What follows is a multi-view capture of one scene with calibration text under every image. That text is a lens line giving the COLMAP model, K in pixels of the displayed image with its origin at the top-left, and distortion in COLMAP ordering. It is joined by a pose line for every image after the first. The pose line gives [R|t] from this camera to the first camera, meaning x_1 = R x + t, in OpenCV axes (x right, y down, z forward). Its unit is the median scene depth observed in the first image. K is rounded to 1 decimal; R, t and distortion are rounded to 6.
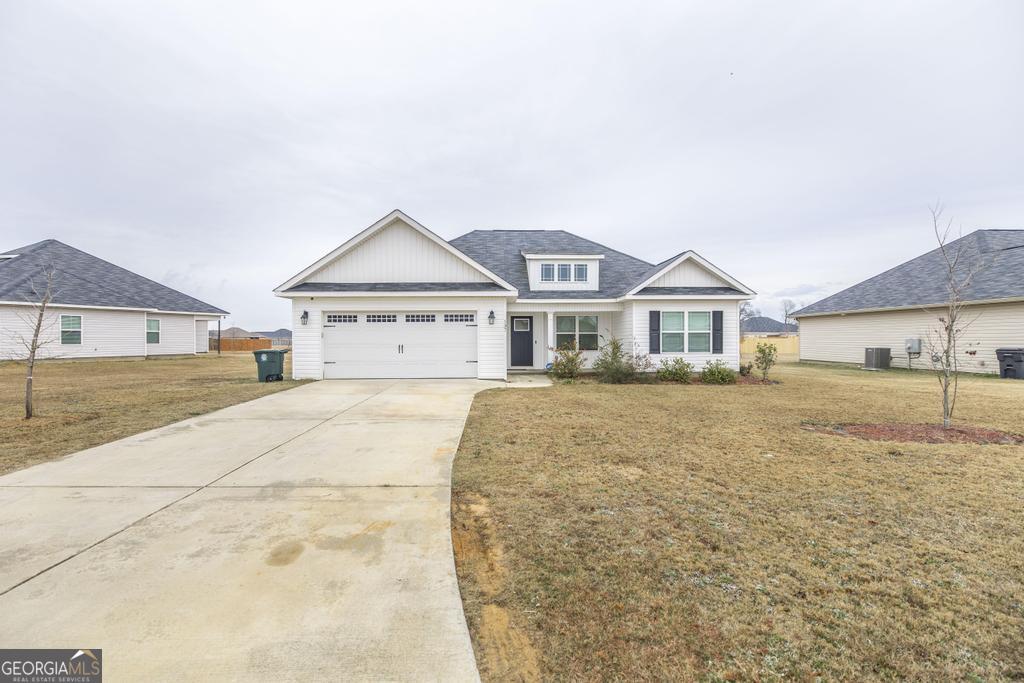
lens RADIAL K [[472.1, 0, 515.6], [0, 472.1, 343.9], [0, 0, 1]] dist [-0.004617, 0.000271]
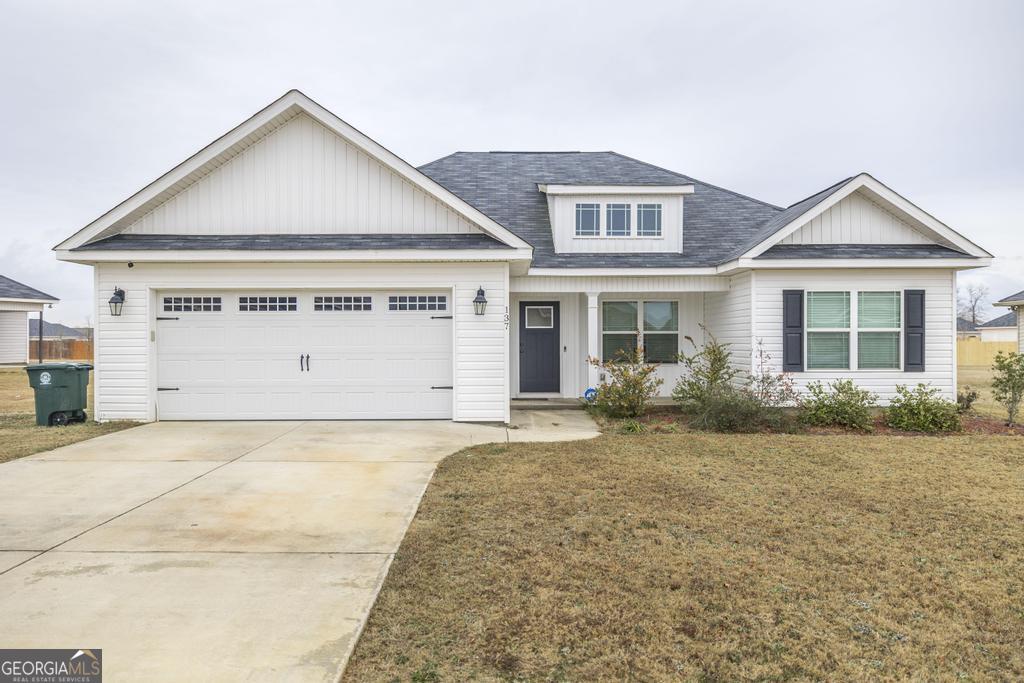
lens RADIAL K [[646.7, 0, 509.4], [0, 646.7, 348.2], [0, 0, 1]] dist [-0.021142, 0.003048]
pose [[0.999381, 0.001548, -0.035133, 0.005197], [-0.001475, 0.999997, 0.002107, -0.006368], [0.035136, -0.002054, 0.999380, 0.279000]]
